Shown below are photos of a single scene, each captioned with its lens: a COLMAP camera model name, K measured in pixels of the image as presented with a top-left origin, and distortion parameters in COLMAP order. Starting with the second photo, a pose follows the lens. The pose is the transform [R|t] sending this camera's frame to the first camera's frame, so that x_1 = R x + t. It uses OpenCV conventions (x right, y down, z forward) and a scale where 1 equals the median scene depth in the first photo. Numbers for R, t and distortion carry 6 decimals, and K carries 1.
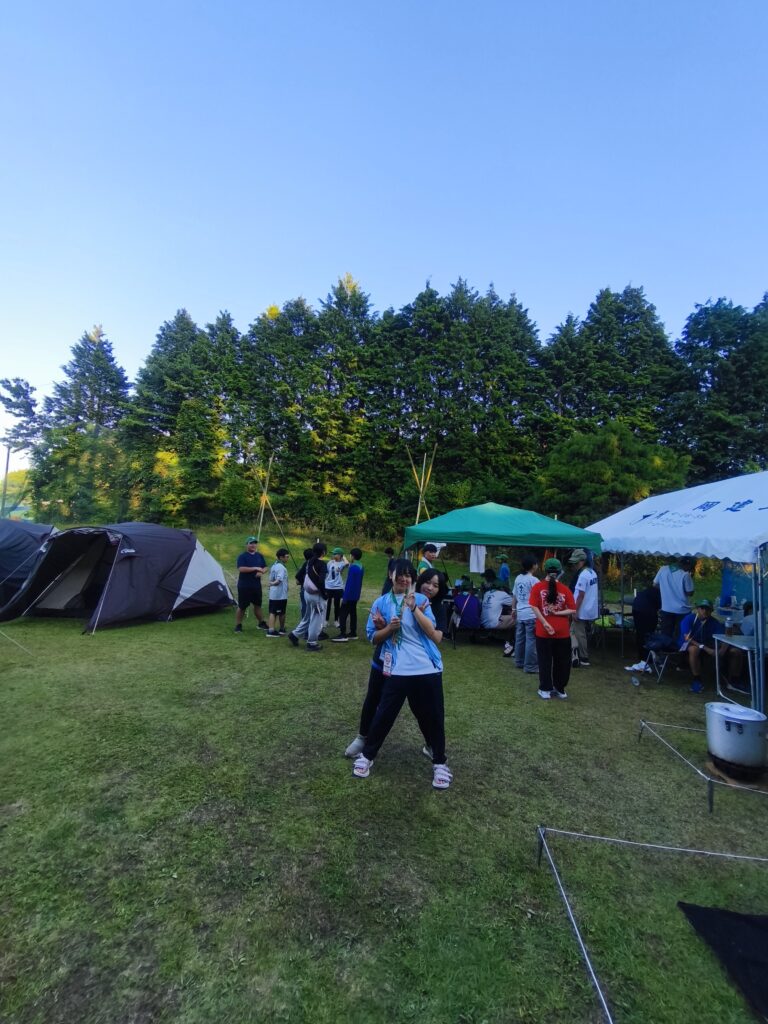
lens RADIAL K [[429.0, 0, 381.7], [0, 429.0, 509.2], [0, 0, 1]] dist [-0.009434, 0.003091]
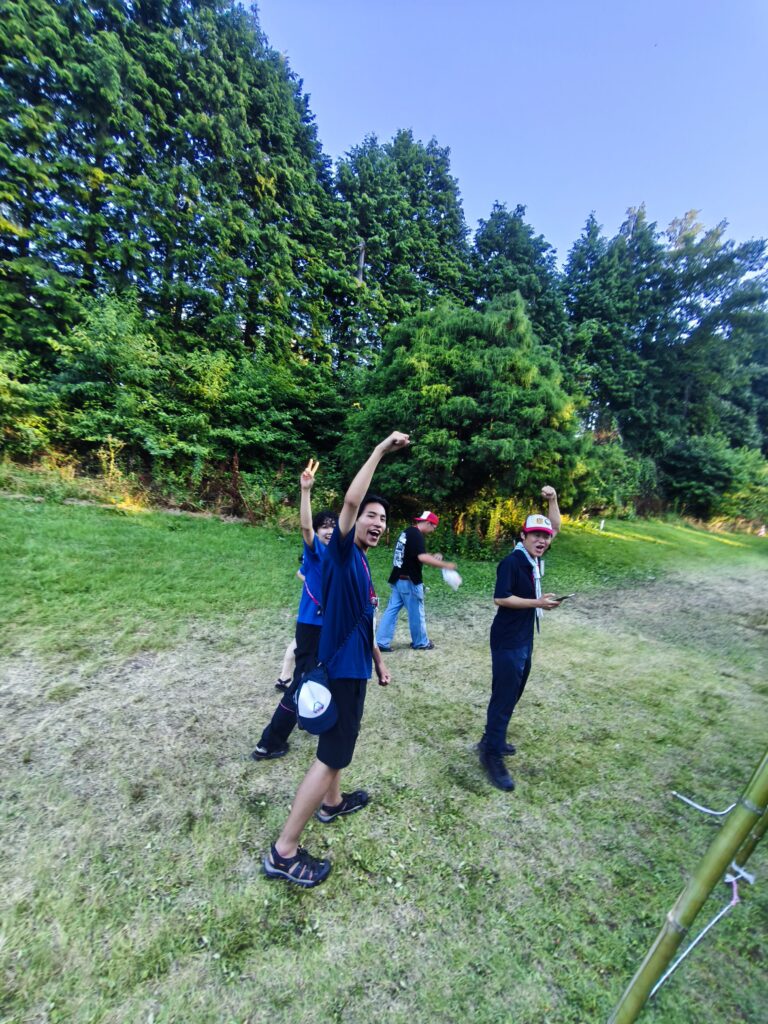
lens RADIAL K [[426.0, 0, 379.4], [0, 426.0, 512.2], [0, 0, 1]] dist [-0.002276, -0.000302]
pose [[0.715114, -0.017672, 0.698785, -0.020919], [-0.098285, 0.987207, 0.125548, 0.034128], [-0.692064, -0.158461, 0.704229, 0.436238]]
